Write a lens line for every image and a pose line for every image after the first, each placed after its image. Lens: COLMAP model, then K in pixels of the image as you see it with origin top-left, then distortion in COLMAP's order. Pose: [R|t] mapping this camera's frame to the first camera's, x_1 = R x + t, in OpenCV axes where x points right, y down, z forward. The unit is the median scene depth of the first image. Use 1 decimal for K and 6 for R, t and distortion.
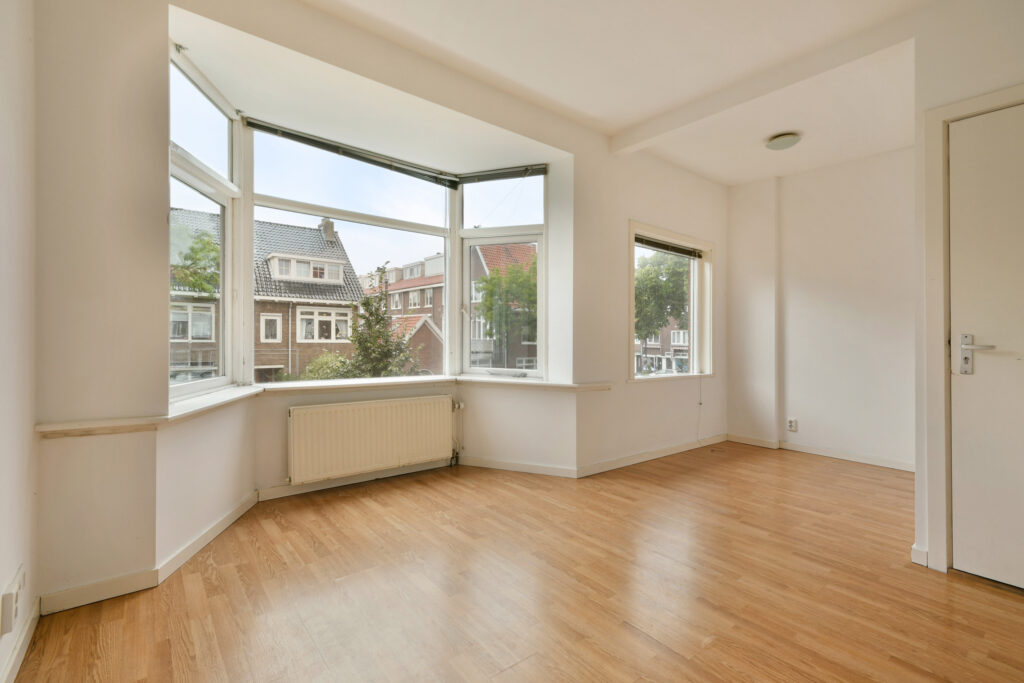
lens RADIAL K [[462.0, 0, 512.0], [0, 462.0, 341.5], [0, 0, 1]] dist [-0.001688, -0.000231]
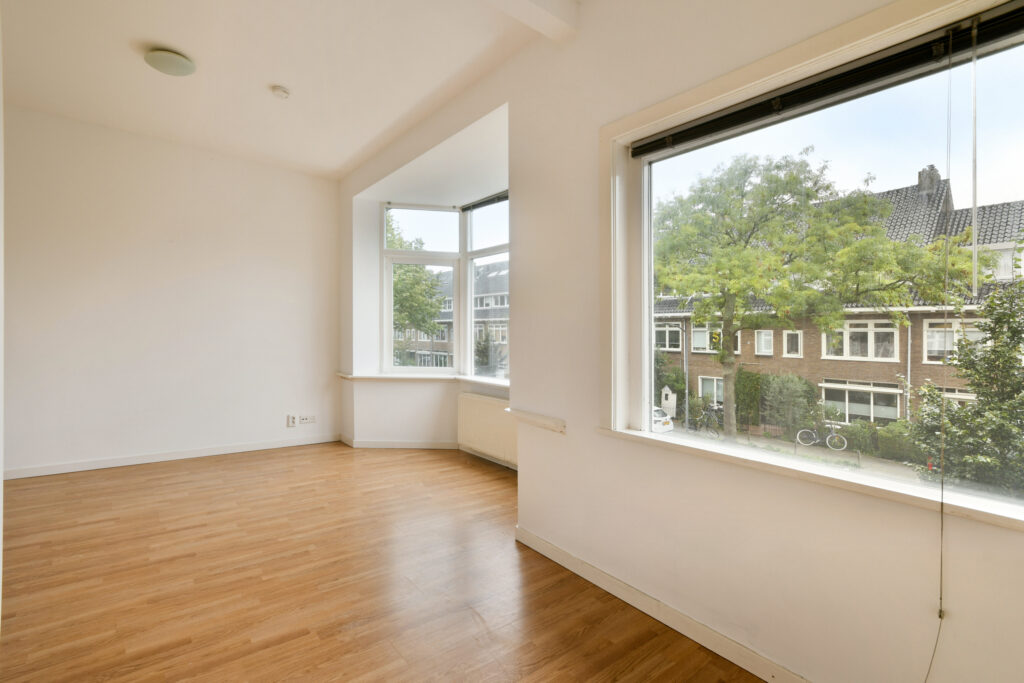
lens RADIAL K [[472.6, 0, 510.5], [0, 472.6, 336.2], [0, 0, 1]] dist [-0.000540, 0.004515]
pose [[-0.000662, -0.010940, -0.999940, 1.043411], [-0.042890, 0.999020, -0.010902, -0.021246], [0.999080, 0.042881, -0.001131, 1.141722]]
